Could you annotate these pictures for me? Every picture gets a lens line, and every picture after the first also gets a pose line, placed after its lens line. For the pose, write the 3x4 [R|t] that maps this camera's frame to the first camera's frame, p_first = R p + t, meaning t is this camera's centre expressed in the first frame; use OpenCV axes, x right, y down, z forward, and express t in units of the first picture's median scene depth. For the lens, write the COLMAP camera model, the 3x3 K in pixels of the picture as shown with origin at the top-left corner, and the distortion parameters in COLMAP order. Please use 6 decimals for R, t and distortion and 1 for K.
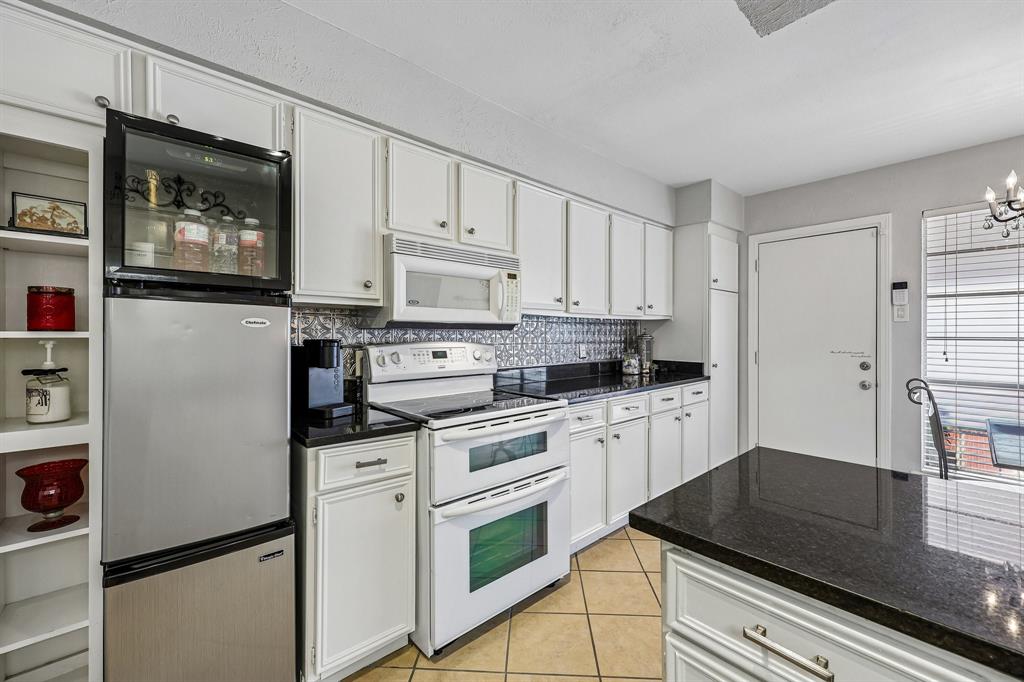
lens RADIAL K [[426.4, 0, 516.2], [0, 426.4, 339.3], [0, 0, 1]] dist [0.000498, 0.000489]
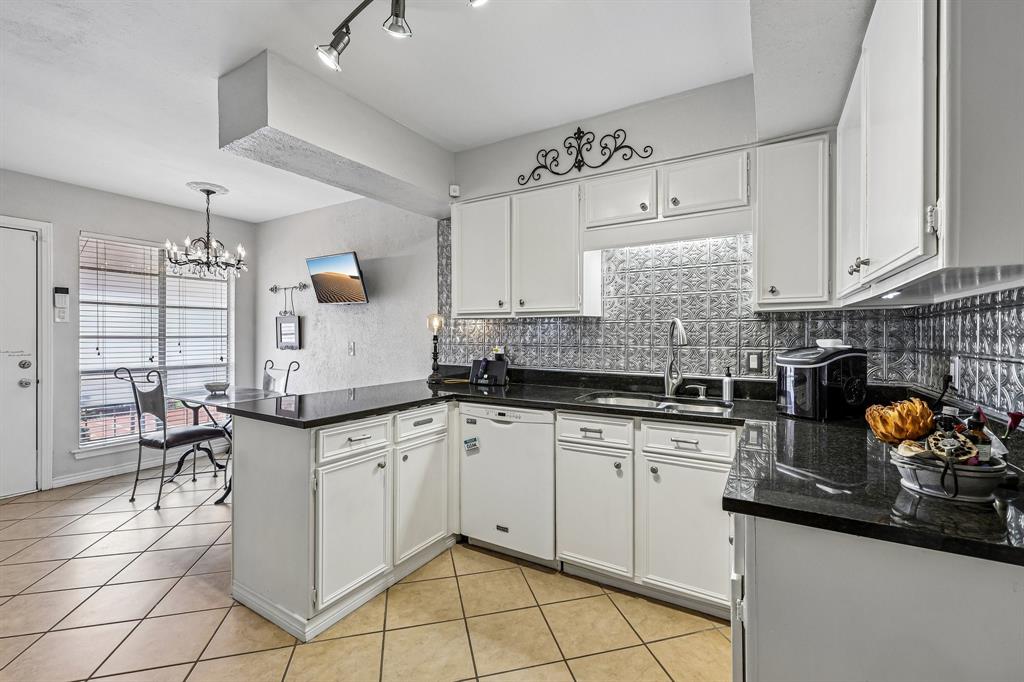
lens RADIAL K [[426.4, 0, 516.2], [0, 426.4, 339.3], [0, 0, 1]] dist [0.000498, 0.000489]
pose [[-0.292046, -0.010706, 0.956344, -0.535507], [0.004534, 0.999911, 0.012578, -0.005237], [-0.956394, 0.008009, -0.291971, 0.179507]]
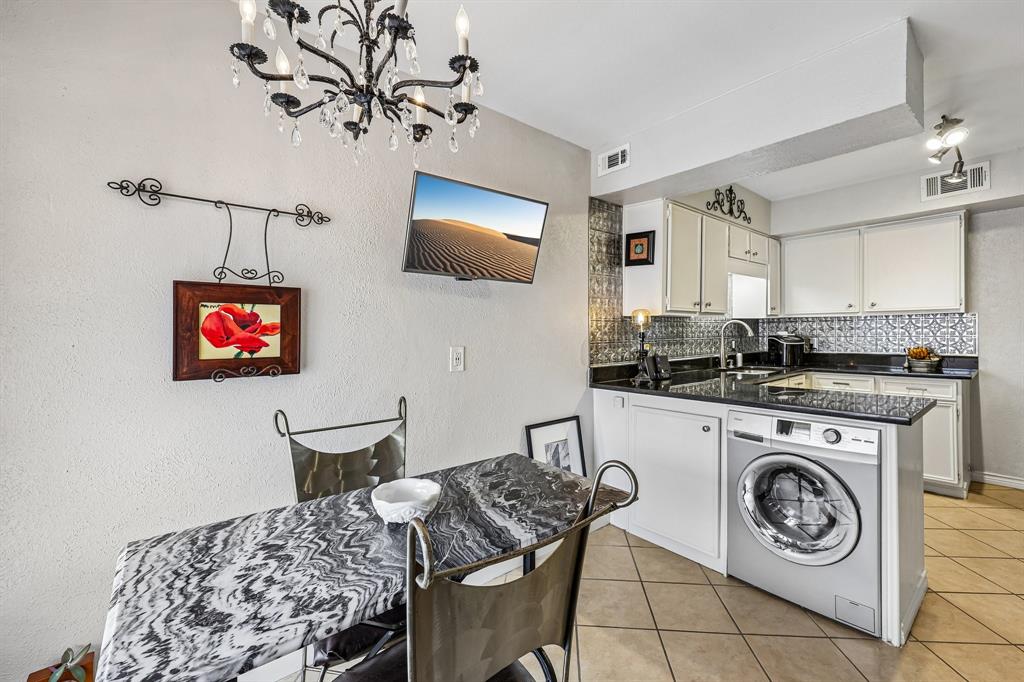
lens RADIAL K [[424.4, 0, 514.5], [0, 424.4, 332.8], [0, 0, 1]] dist [0.000163, 0.000236]
pose [[-0.999006, 0.008114, 0.043823, 0.714103], [0.008542, 0.999918, 0.009592, -0.012569], [-0.043741, 0.009957, -0.998993, 0.987529]]
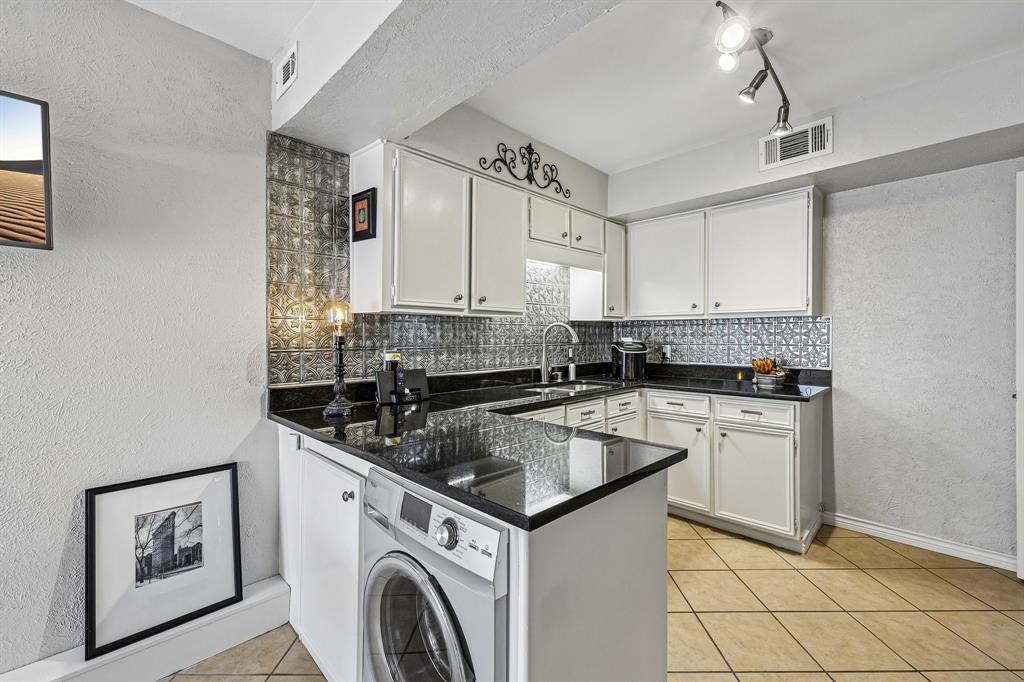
lens RADIAL K [[426.4, 0, 516.2], [0, 426.4, 339.3], [0, 0, 1]] dist [0.000498, 0.000489]
pose [[-0.998797, -0.000956, -0.049034, 0.257547], [-0.001725, 0.999876, 0.015643, -0.008494], [0.049013, 0.015709, -0.998675, 0.689736]]
